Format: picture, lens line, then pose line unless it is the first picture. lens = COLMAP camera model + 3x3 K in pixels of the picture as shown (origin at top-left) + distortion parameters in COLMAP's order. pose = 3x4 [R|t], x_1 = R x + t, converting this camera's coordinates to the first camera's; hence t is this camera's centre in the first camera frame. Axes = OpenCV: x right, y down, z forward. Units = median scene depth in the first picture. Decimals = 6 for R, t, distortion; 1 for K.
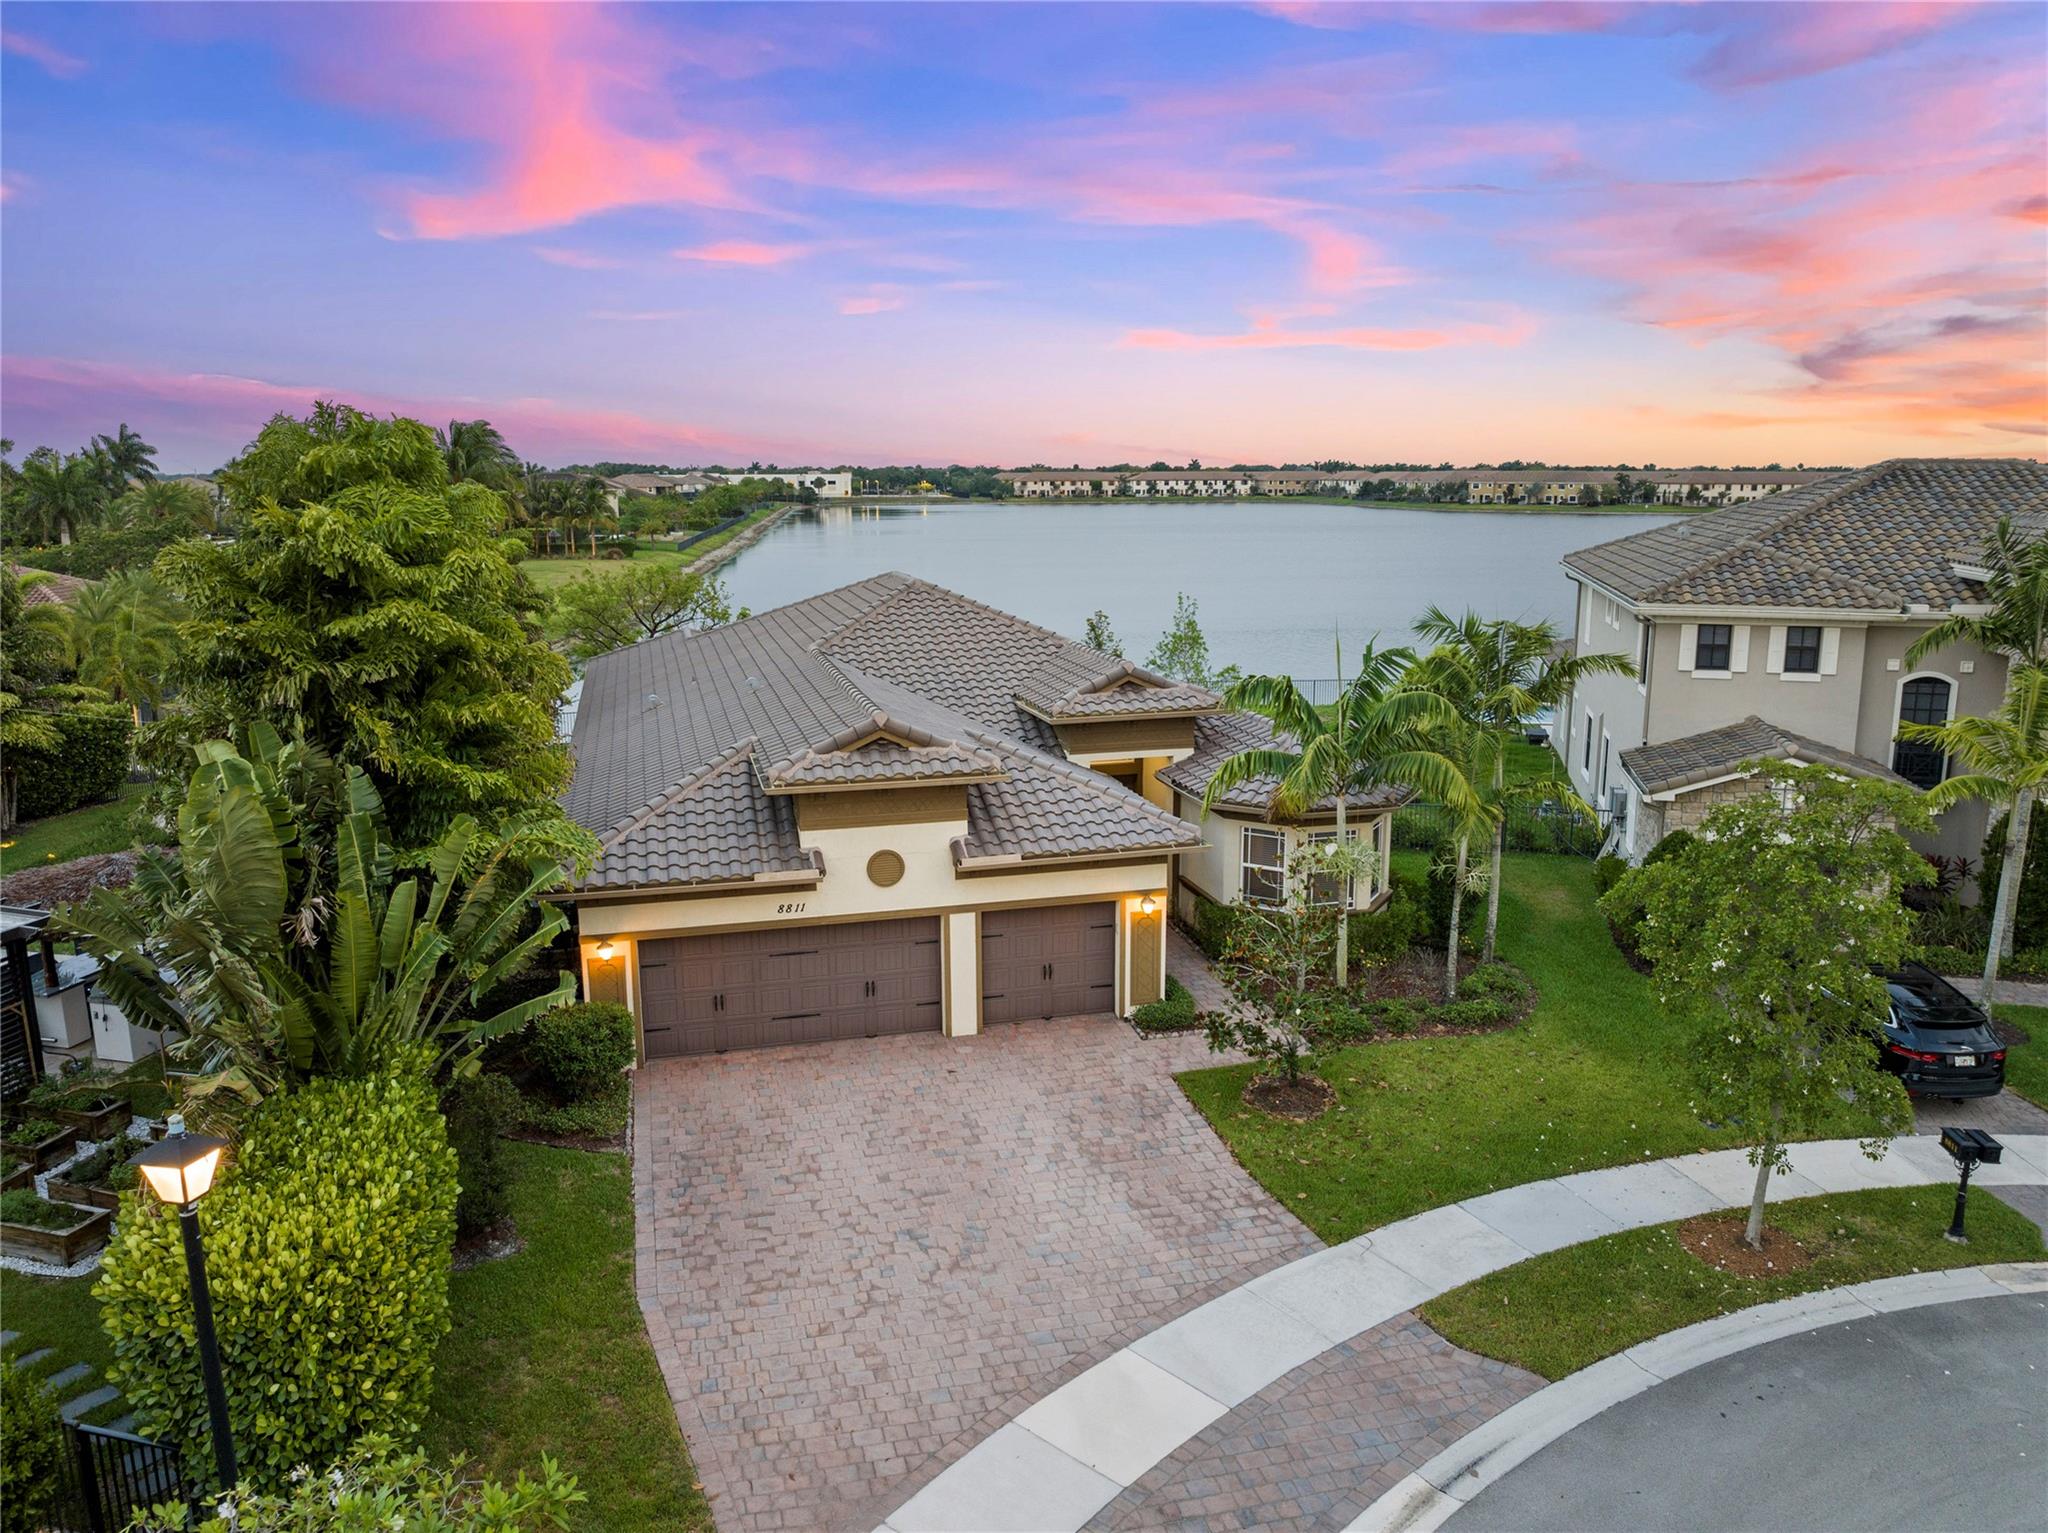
lens RADIAL K [[1437.6, 0, 1024.0], [0, 1437.6, 766.5], [0, 0, 1]] dist [-0.038973, -0.004499]
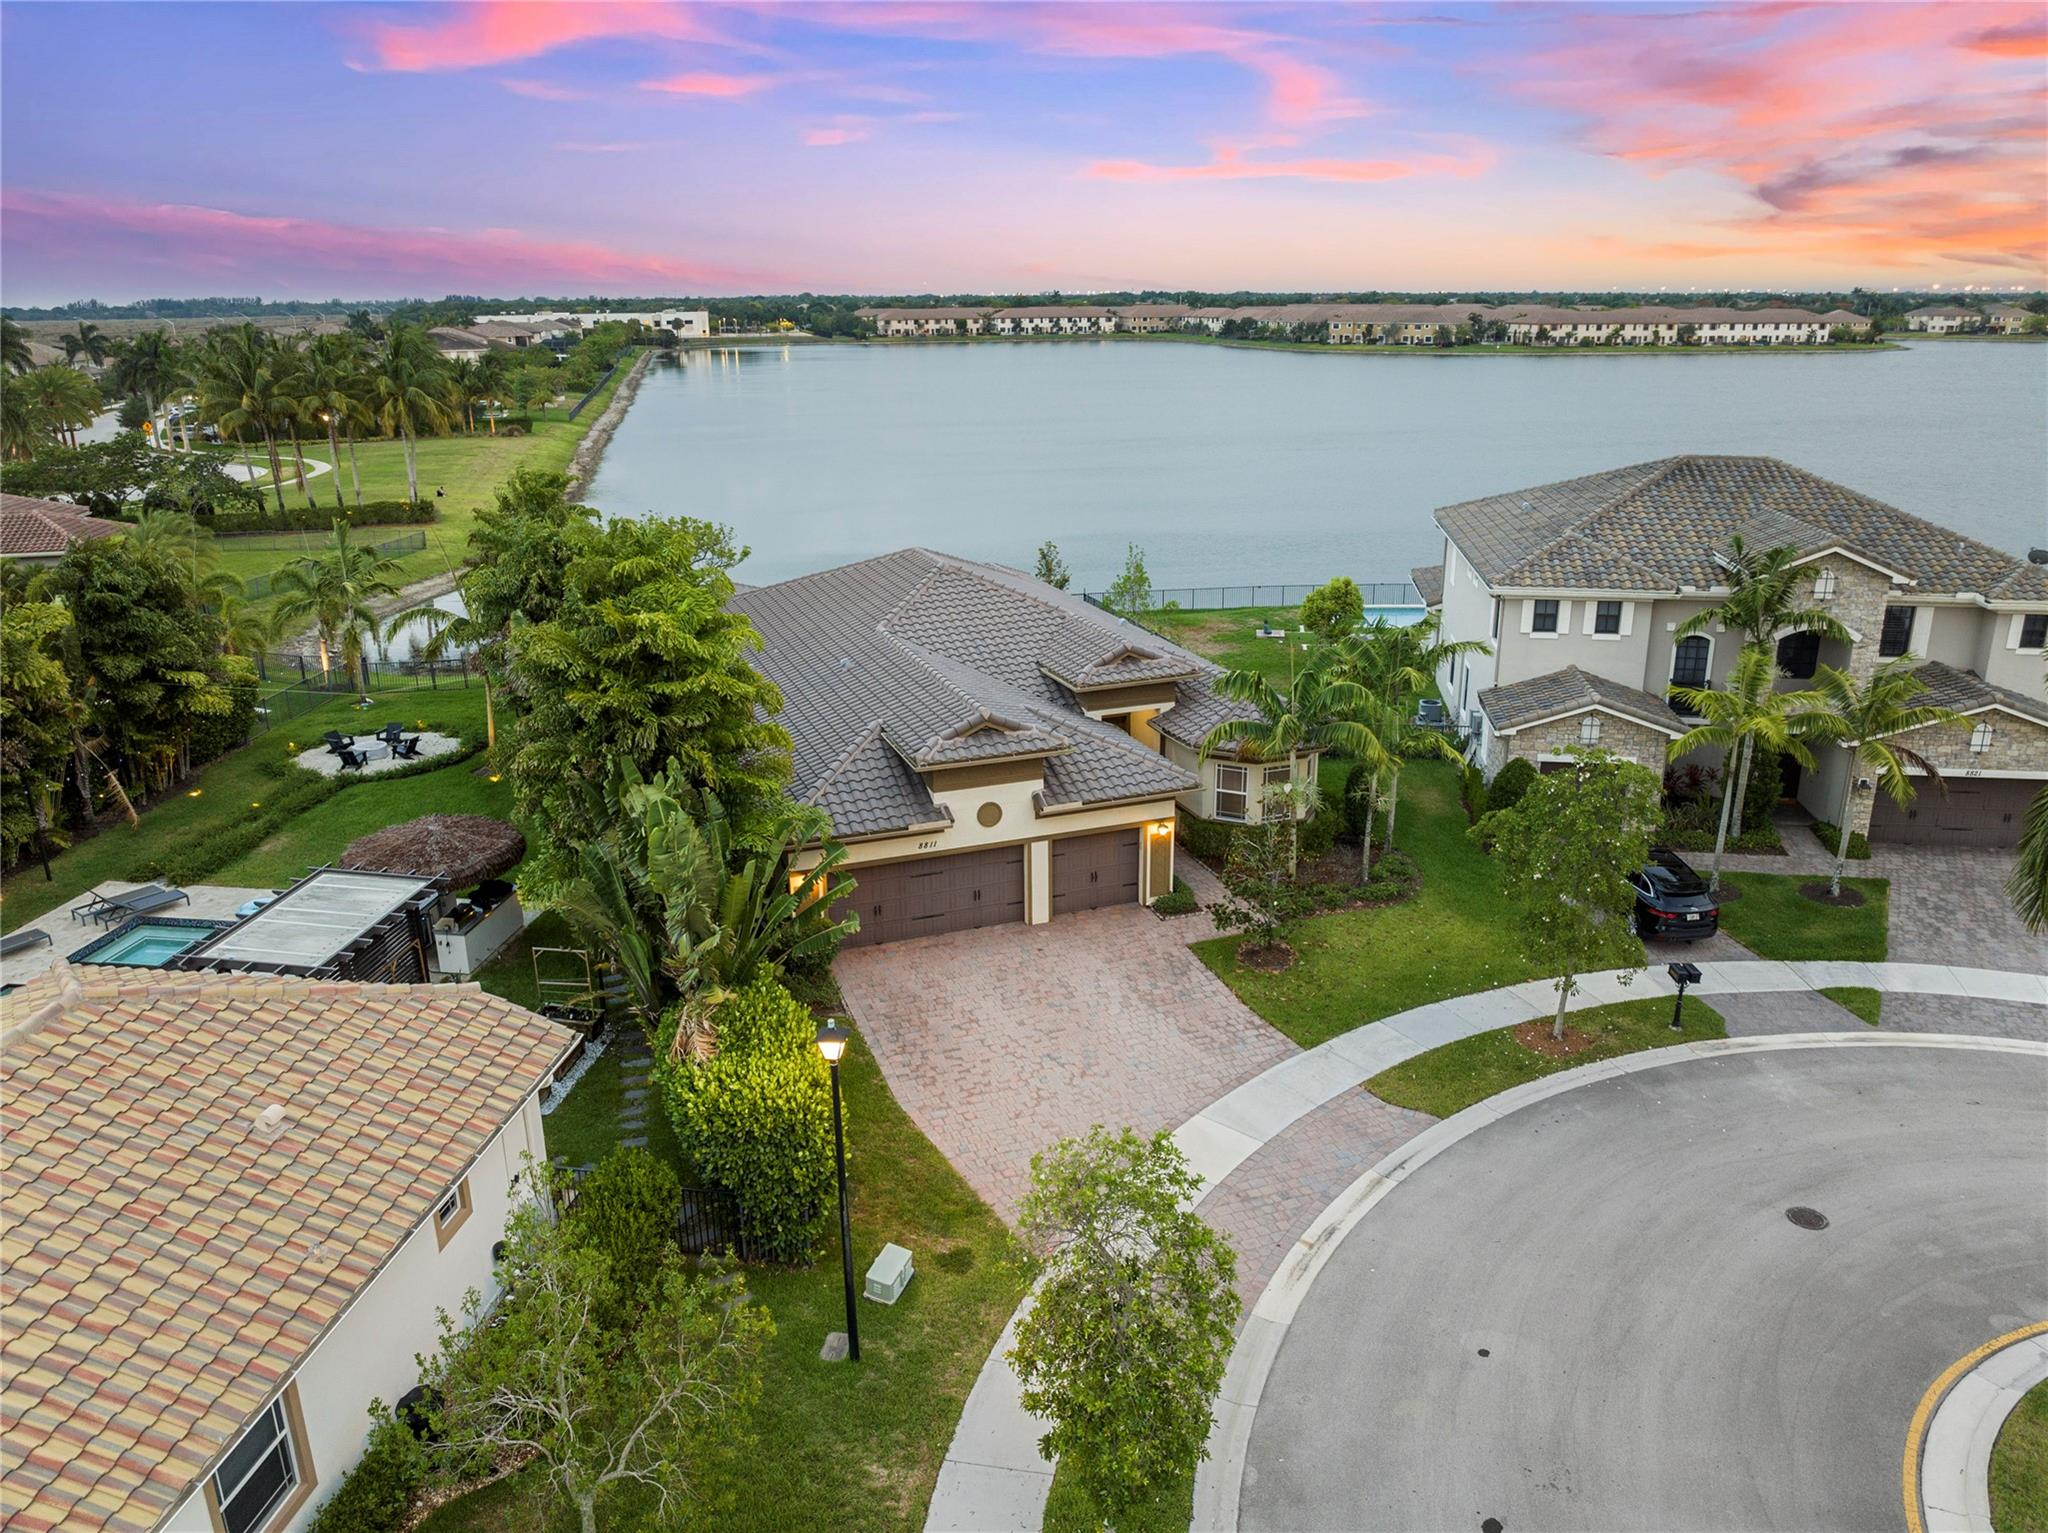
lens RADIAL K [[1437.6, 0, 1024.0], [0, 1437.6, 766.5], [0, 0, 1]] dist [-0.038973, -0.004499]
pose [[0.995144, -0.034960, 0.092012, -0.184938], [0.024157, 0.992954, 0.116012, -0.138148], [-0.095420, -0.113226, 0.988977, -0.414090]]
